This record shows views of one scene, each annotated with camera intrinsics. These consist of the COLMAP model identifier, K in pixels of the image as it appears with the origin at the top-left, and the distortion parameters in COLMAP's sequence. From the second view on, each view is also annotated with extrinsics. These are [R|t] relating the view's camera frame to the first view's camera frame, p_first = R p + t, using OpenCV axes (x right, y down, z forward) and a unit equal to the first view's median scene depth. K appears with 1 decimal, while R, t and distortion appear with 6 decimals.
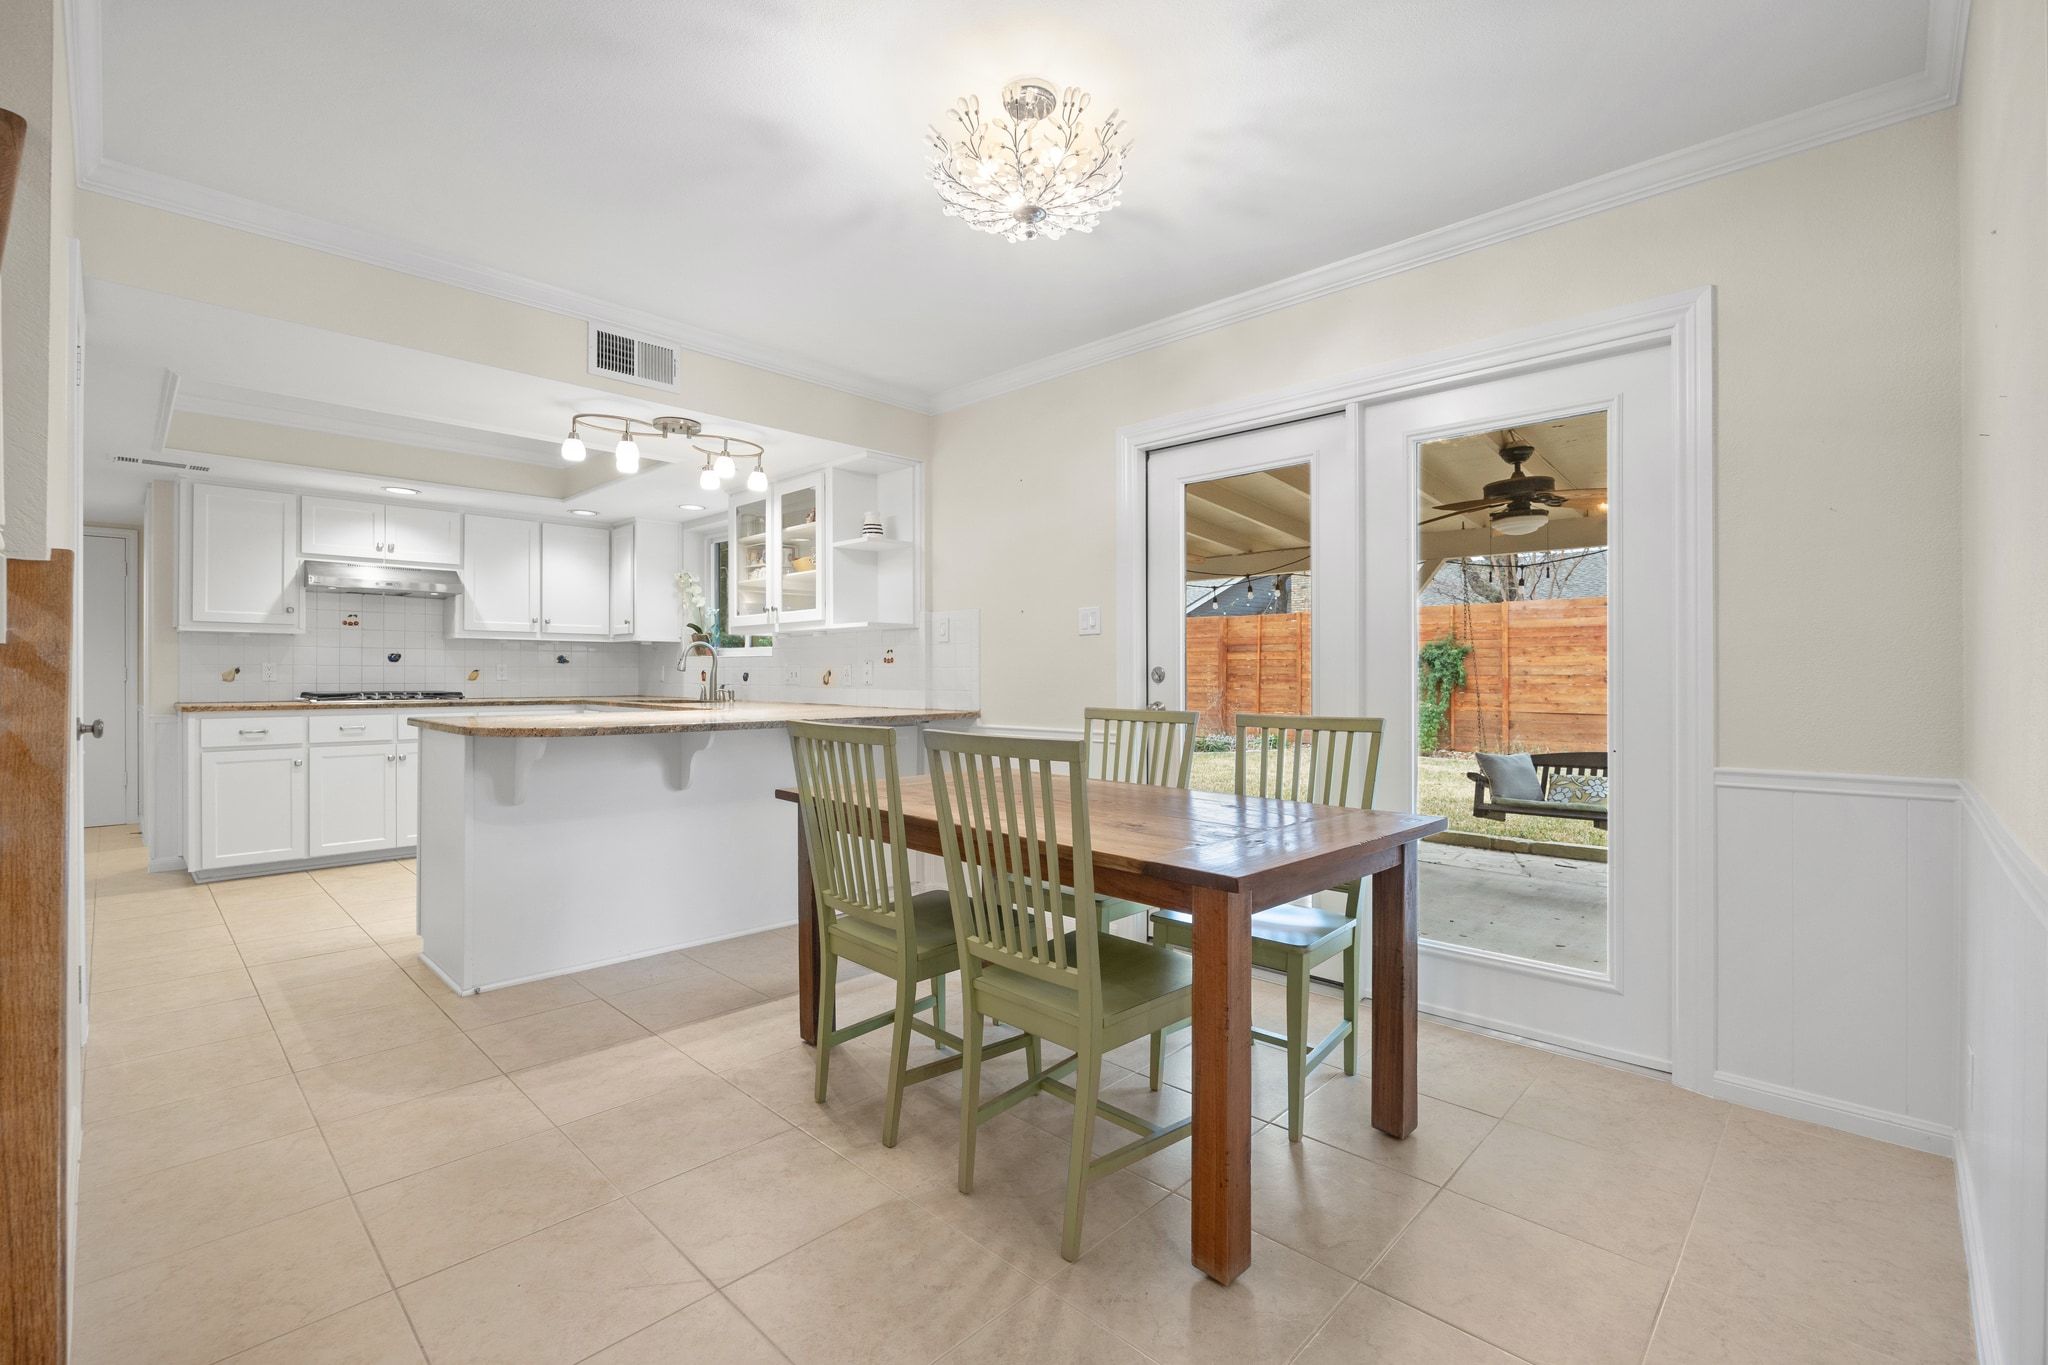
lens RADIAL K [[864.3, 0, 1022.3], [0, 864.3, 676.7], [0, 0, 1]] dist [-0.020127, -0.000239]
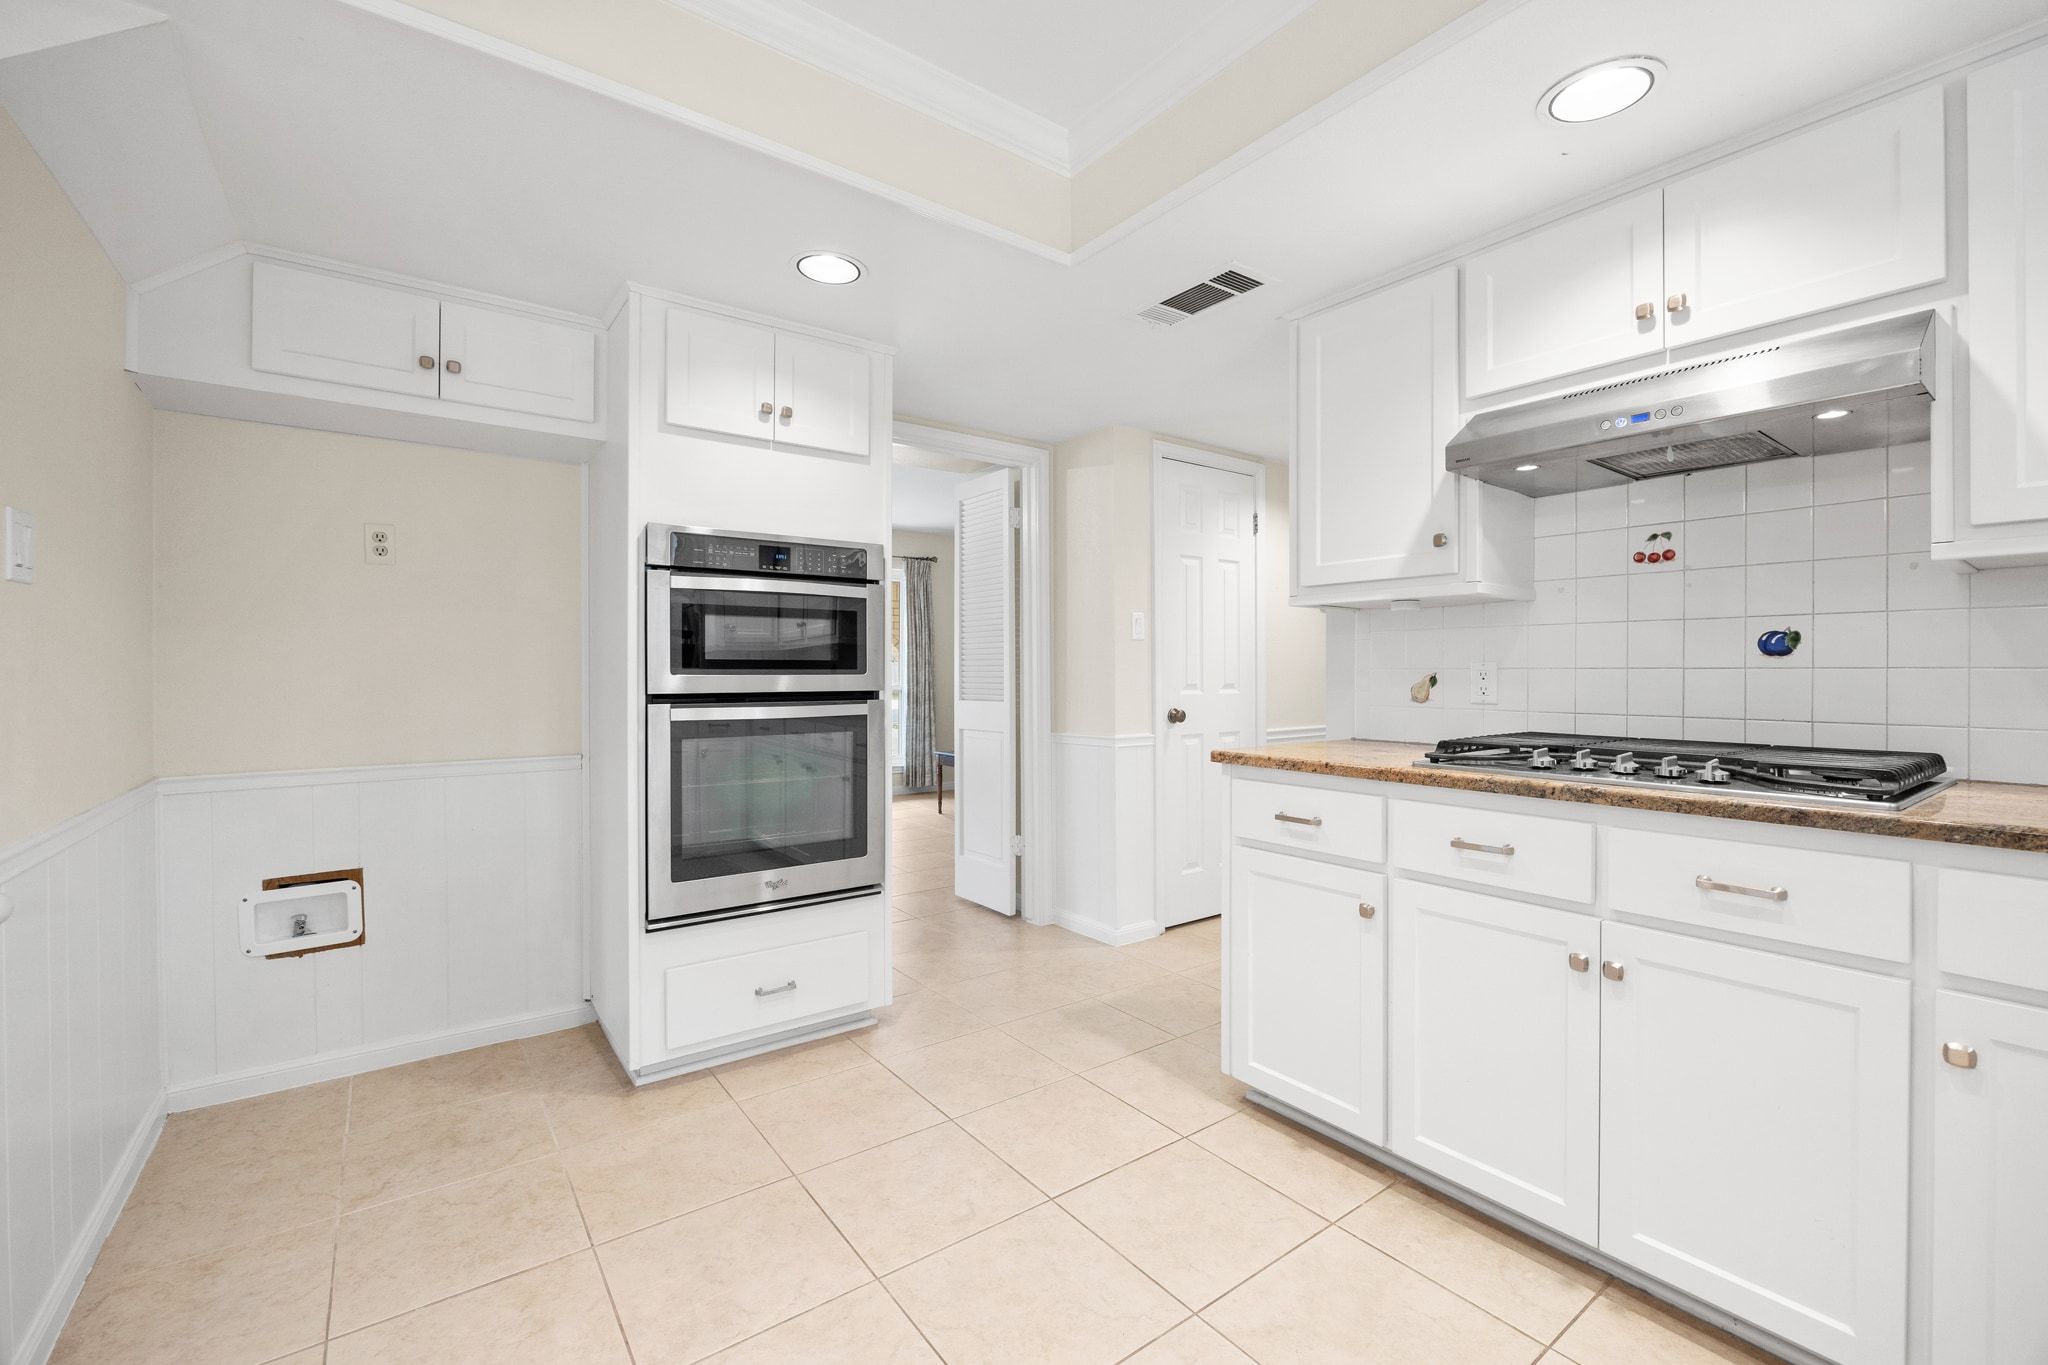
lens RADIAL K [[864.3, 0, 1022.3], [0, 864.3, 676.7], [0, 0, 1]] dist [-0.020127, -0.000239]
pose [[-0.172422, 0.001878, -0.985021, -0.378632], [-0.005081, 0.999983, 0.002796, -0.009245], [0.985010, 0.005487, -0.172410, 0.819161]]
